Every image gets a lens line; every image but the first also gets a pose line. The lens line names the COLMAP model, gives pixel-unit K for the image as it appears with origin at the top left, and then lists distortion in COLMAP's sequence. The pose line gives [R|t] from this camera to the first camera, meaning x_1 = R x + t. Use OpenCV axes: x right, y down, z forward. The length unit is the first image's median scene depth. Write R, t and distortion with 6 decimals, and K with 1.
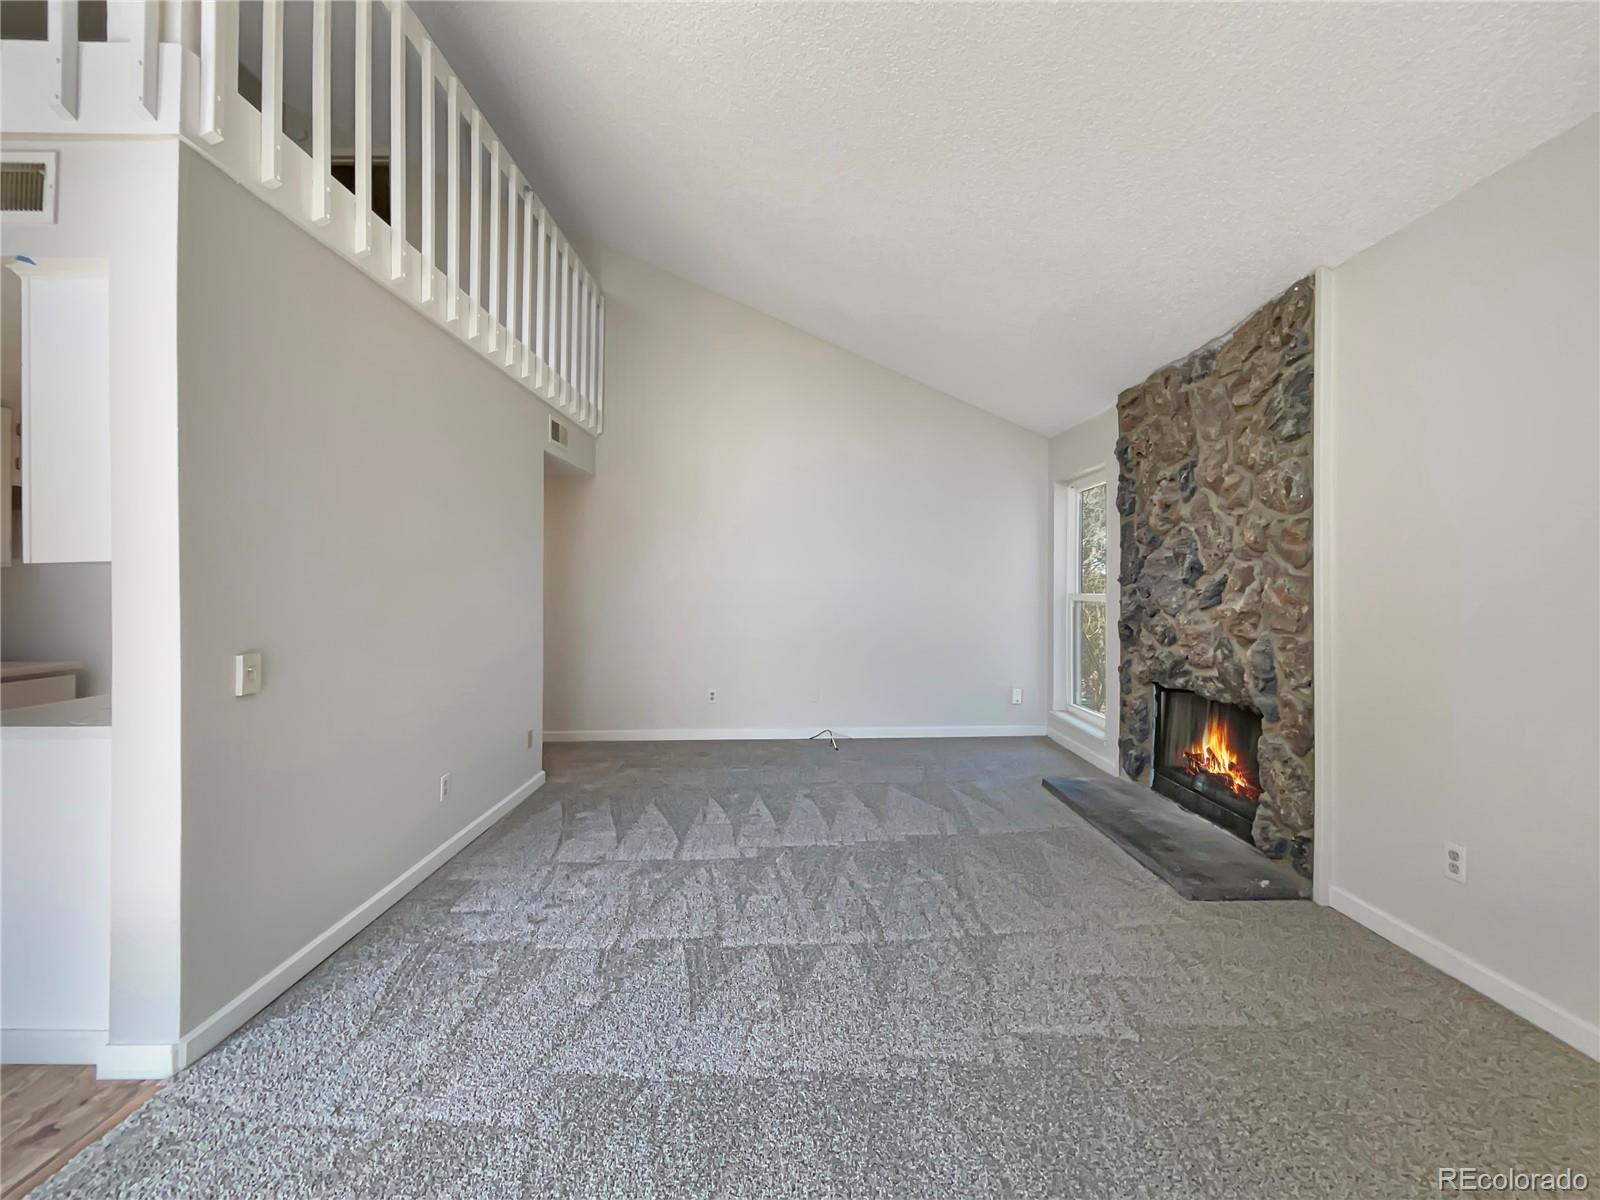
lens RADIAL K [[651.4, 0, 805.4], [0, 651.4, 595.0], [0, 0, 1]] dist [-0.003626, -0.000529]
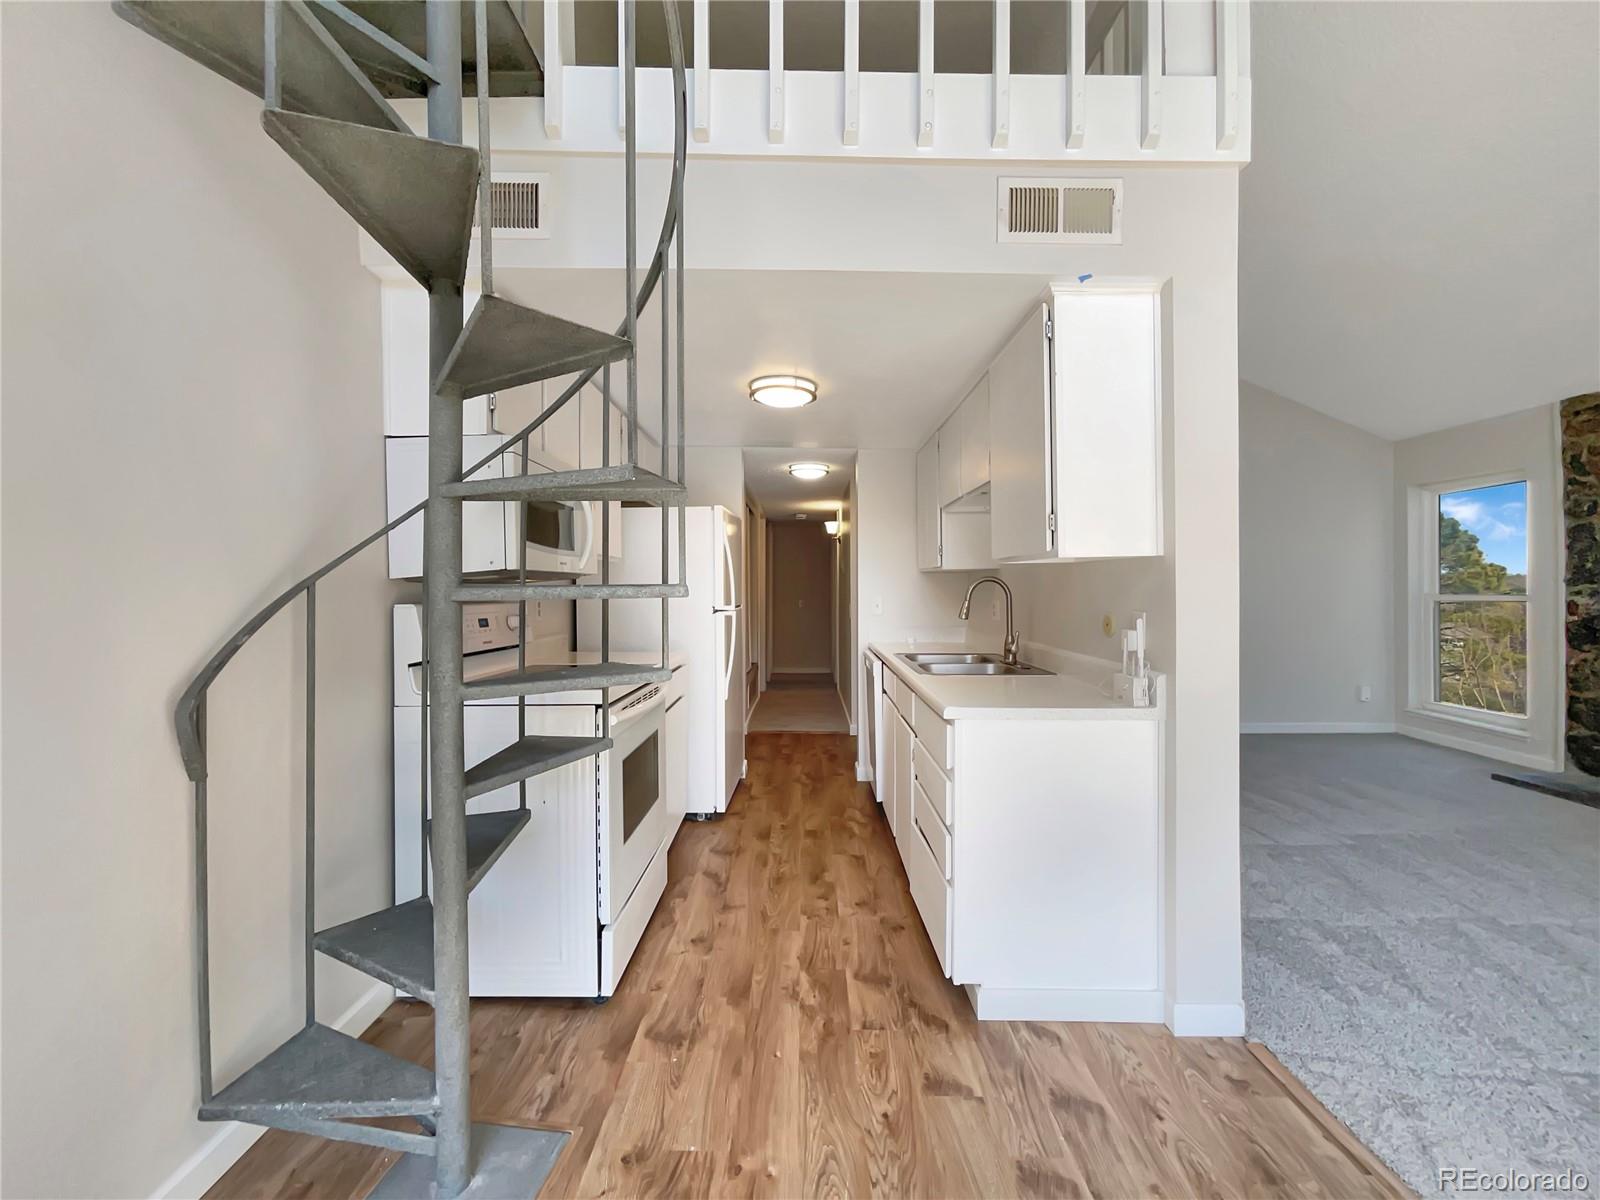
lens RADIAL K [[635.1, 0, 800.0], [0, 635.1, 600.0], [0, 0, 1]] dist [0.000357, -0.000067]
pose [[0.999650, 0.006054, -0.025755, -1.255648], [-0.005779, 0.999926, 0.010733, 0.004992], [0.025818, -0.010581, 0.999611, -0.057599]]
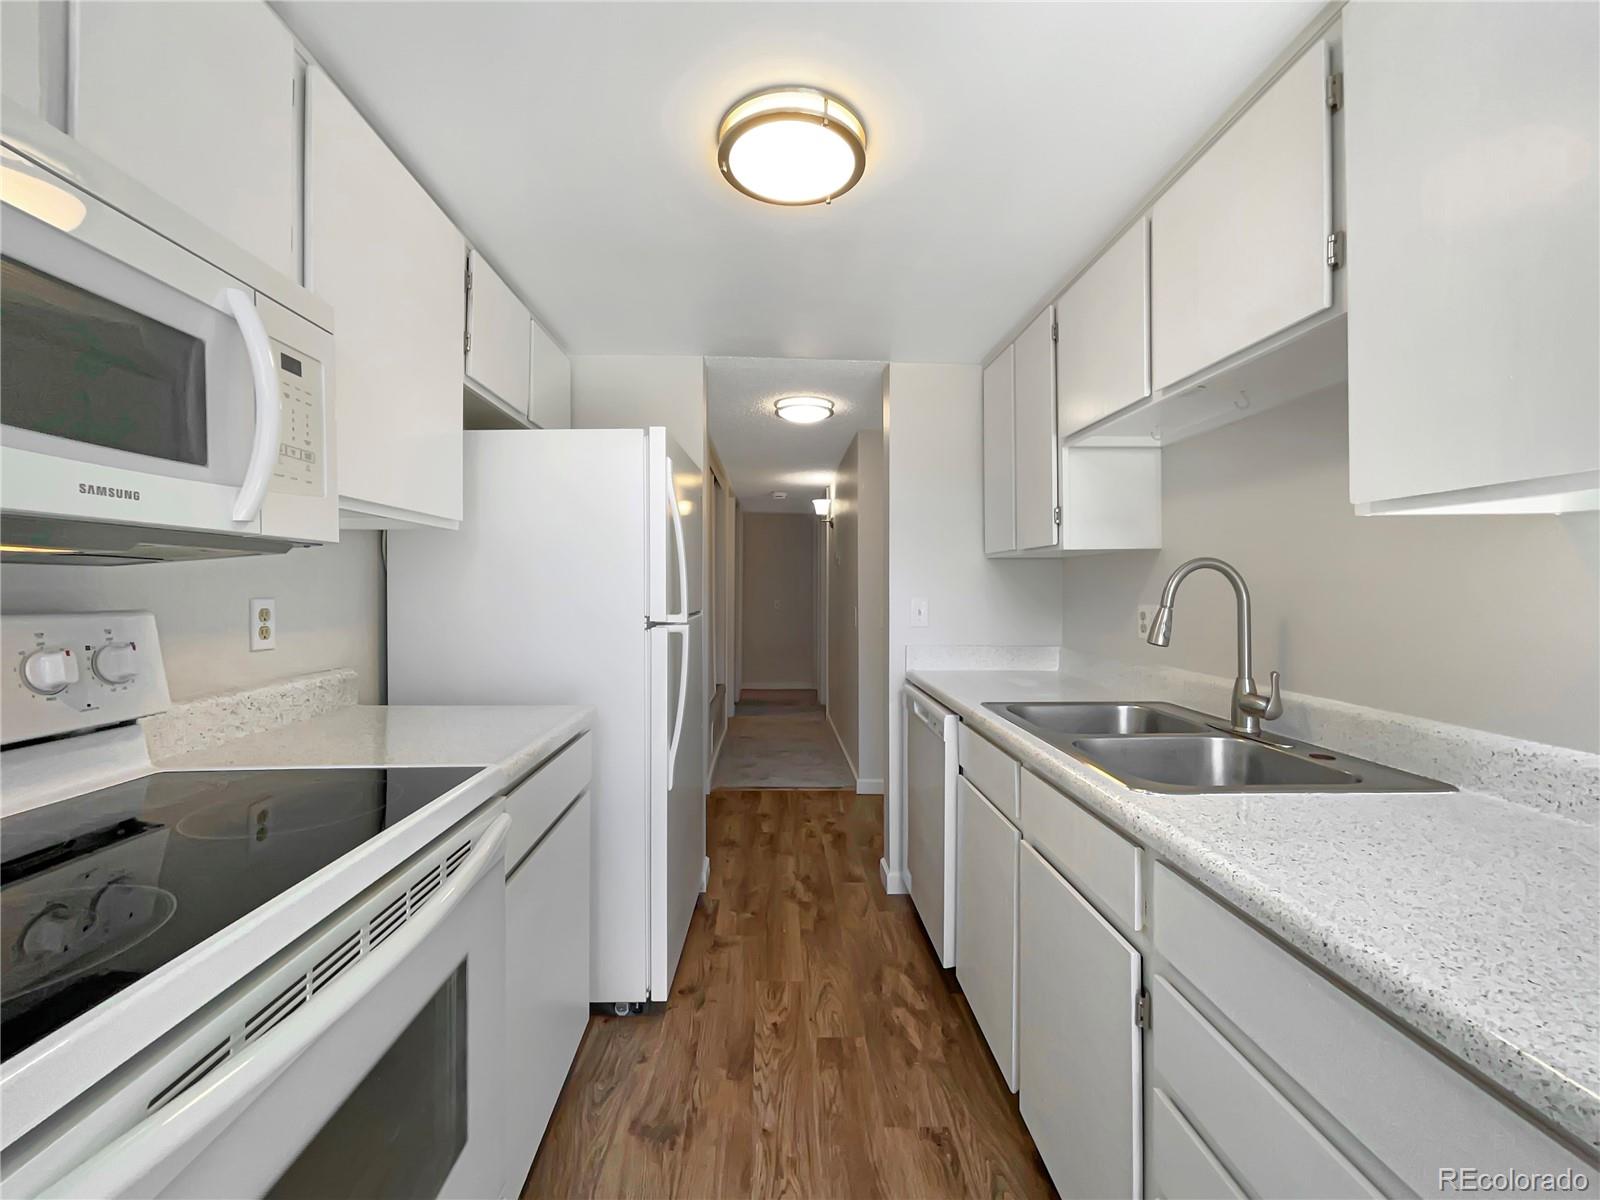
lens RADIAL K [[666.0, 0, 798.4], [0, 666.0, 585.6], [0, 0, 1]] dist [0.000281, 0.000112]
pose [[0.999726, 0.009365, 0.021452, -1.328737], [-0.009144, 0.999904, -0.010365, 0.006750], [-0.021547, 0.010166, 0.999716, 0.613815]]
